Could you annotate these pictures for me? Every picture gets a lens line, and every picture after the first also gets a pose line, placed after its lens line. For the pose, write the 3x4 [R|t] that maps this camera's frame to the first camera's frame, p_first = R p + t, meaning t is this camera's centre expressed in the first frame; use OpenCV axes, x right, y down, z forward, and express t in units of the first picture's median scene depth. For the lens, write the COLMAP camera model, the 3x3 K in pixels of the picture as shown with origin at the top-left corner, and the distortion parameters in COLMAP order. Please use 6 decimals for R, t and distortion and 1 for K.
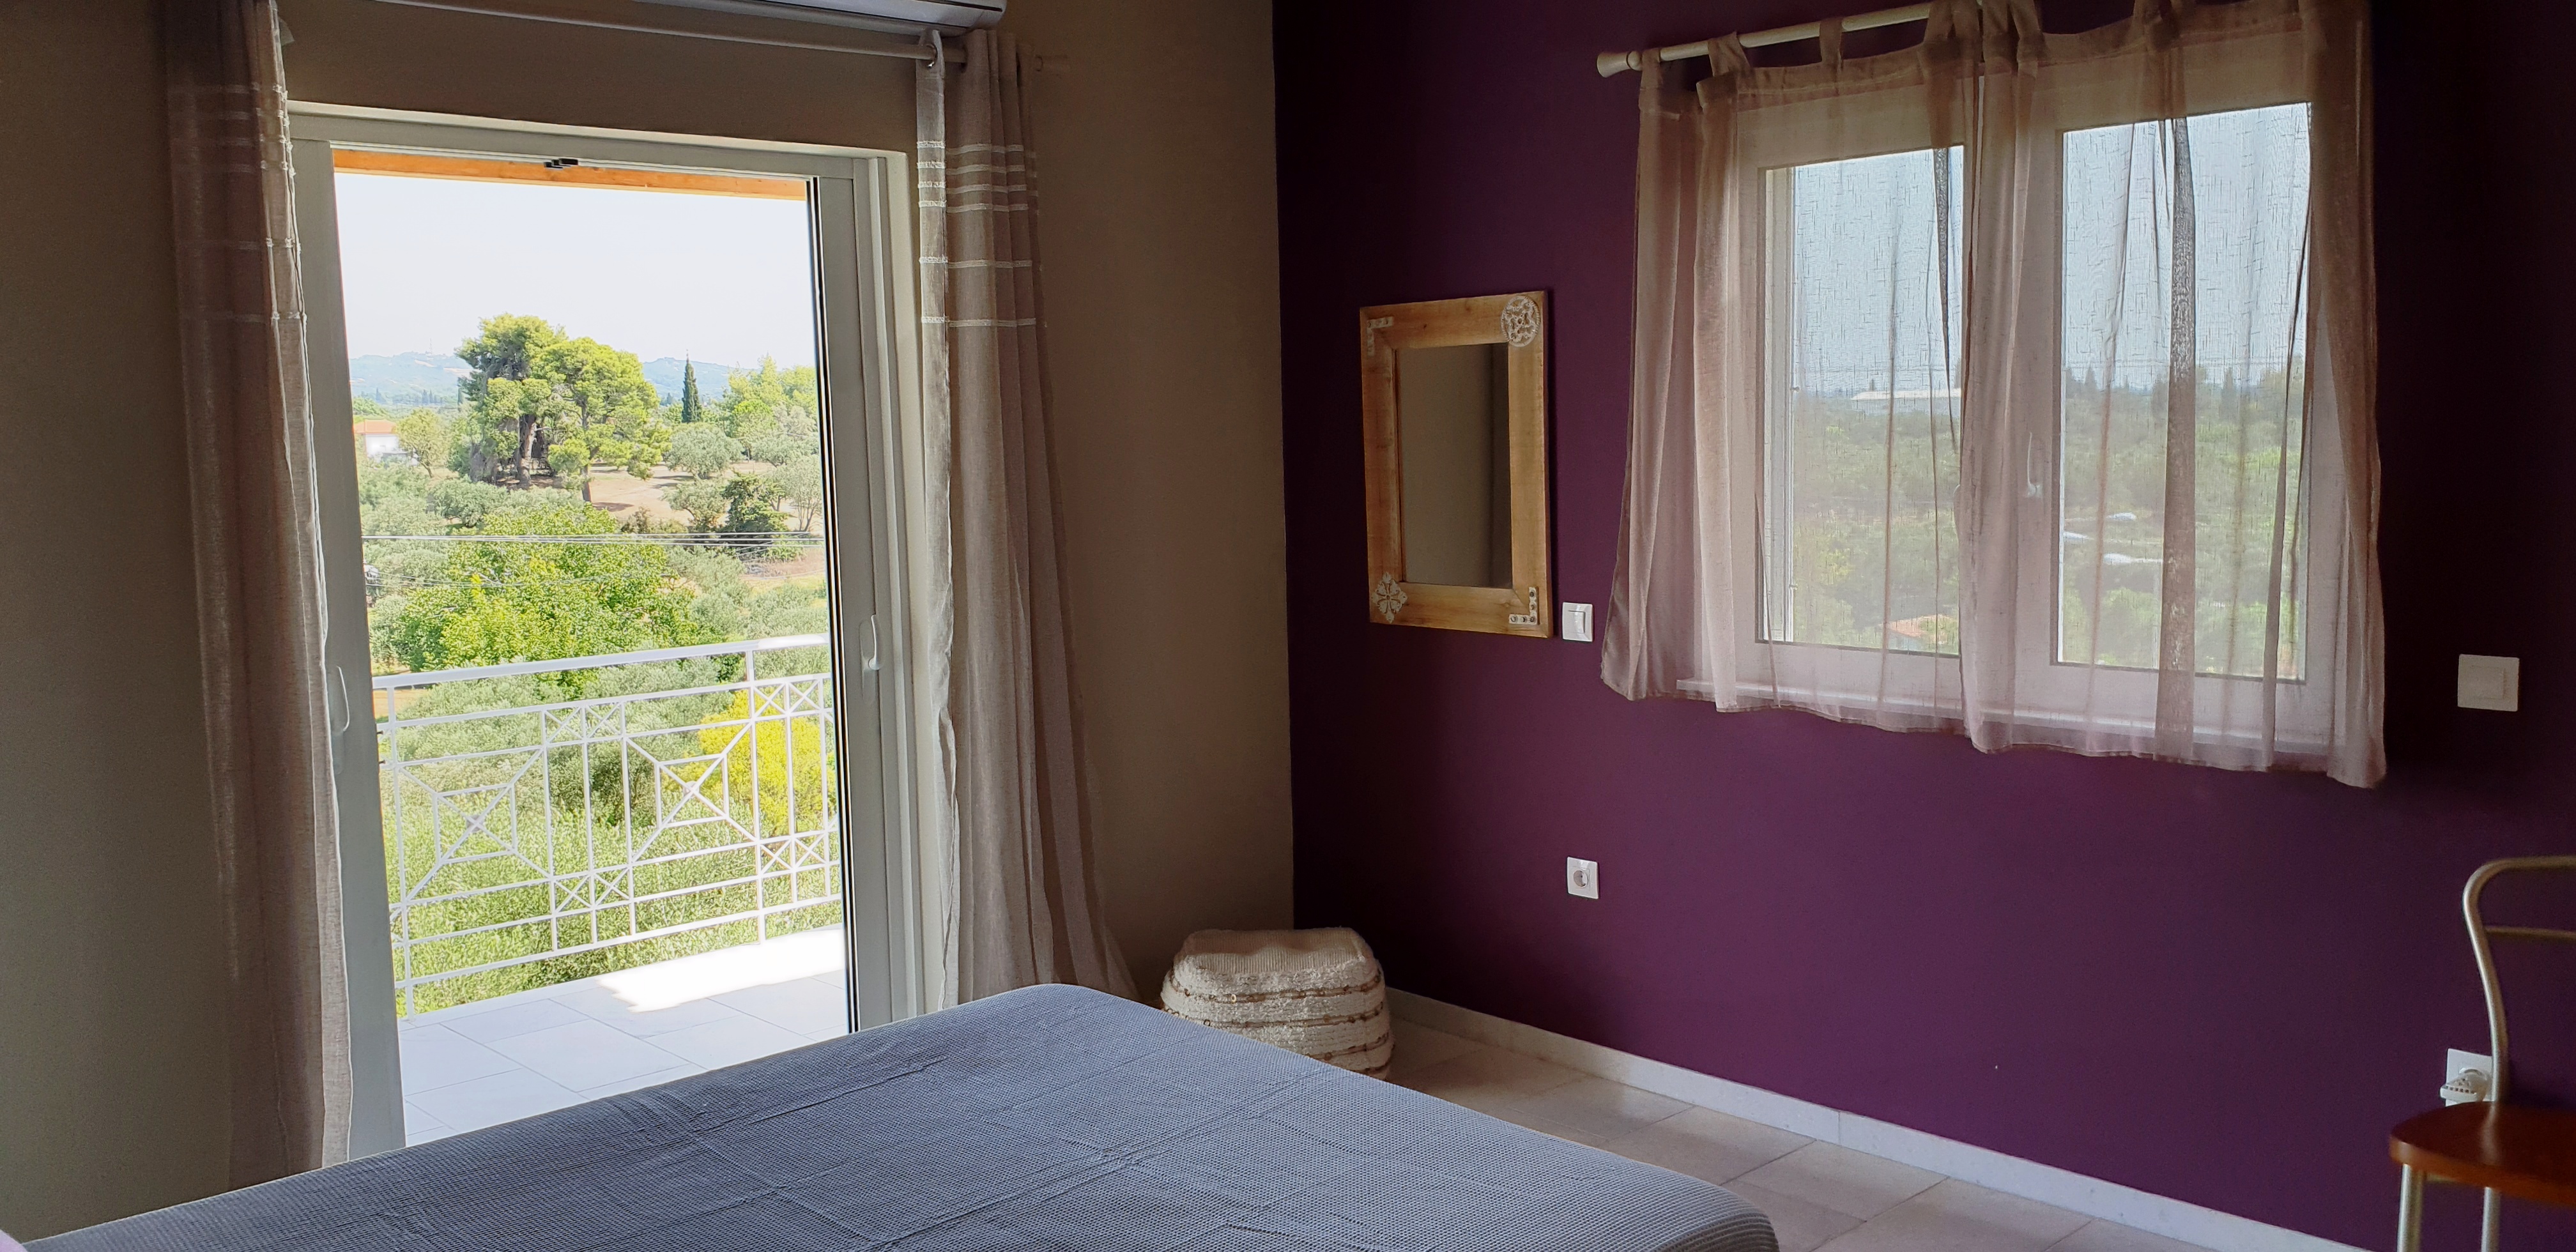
lens RADIAL K [[1935.9, 0, 1283.9], [0, 1935.9, 576.0], [0, 0, 1]] dist [0.075563, -0.001789]
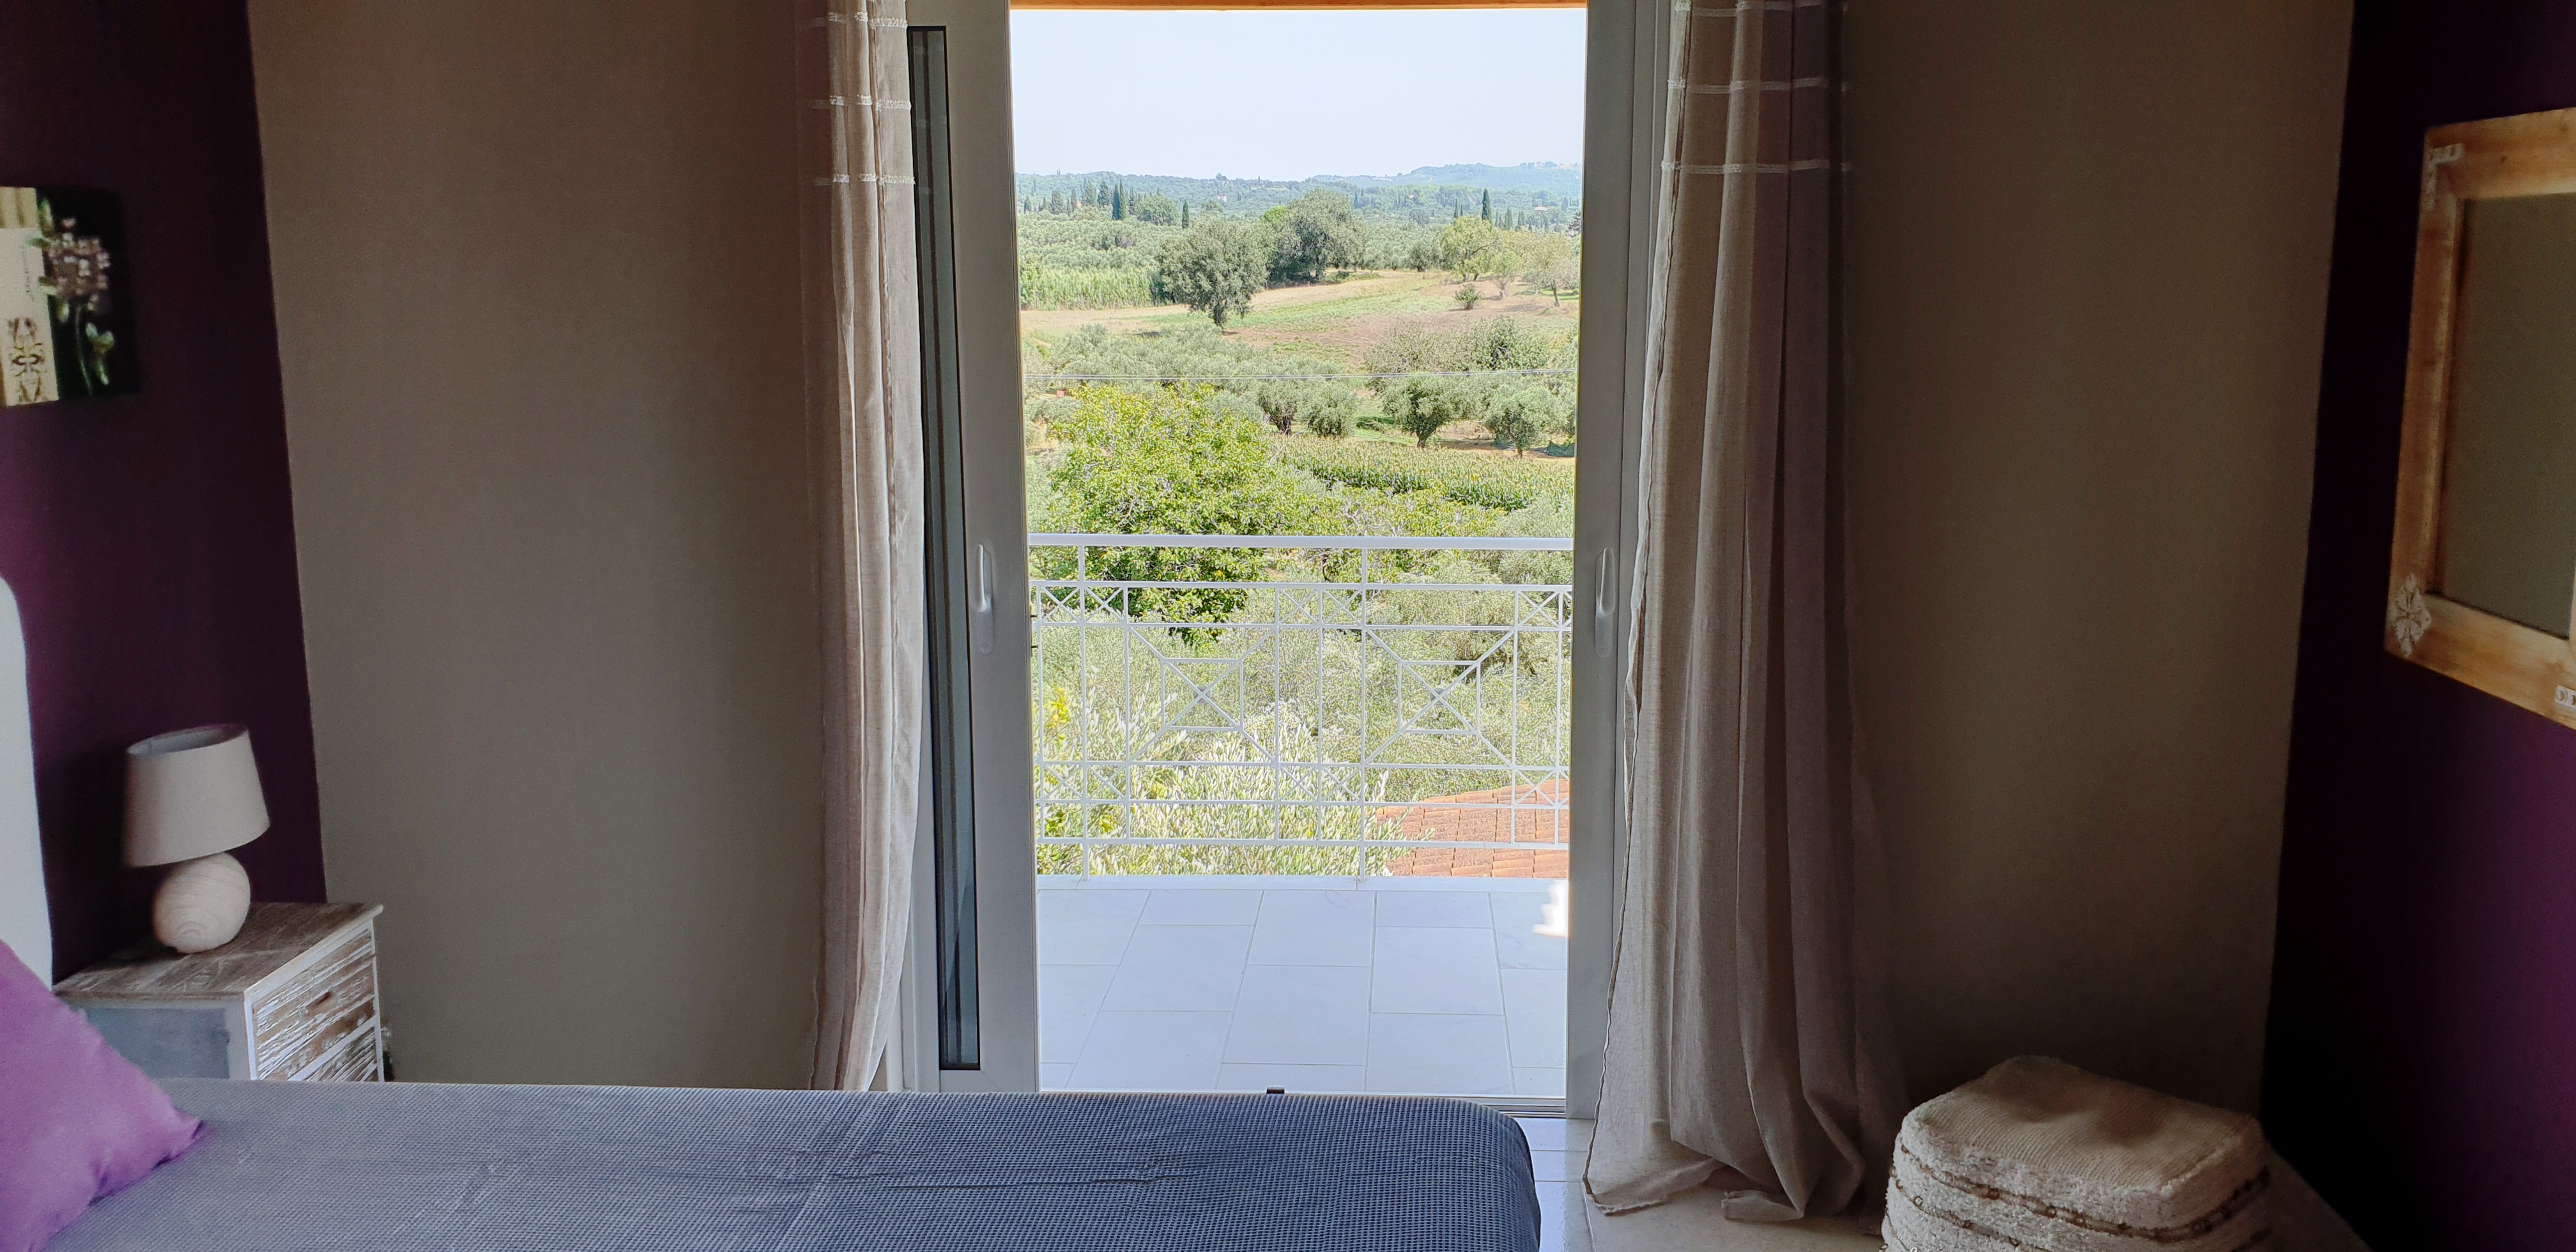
lens RADIAL K [[1923.0, 0, 1447.8], [0, 1923.0, 548.9], [0, 0, 1]] dist [0.001226, 0.003230]
pose [[0.711483, 0.127358, -0.691065, 0.258147], [-0.069616, 0.991376, 0.111030, -0.056447], [0.699246, -0.030887, 0.714214, 0.372034]]
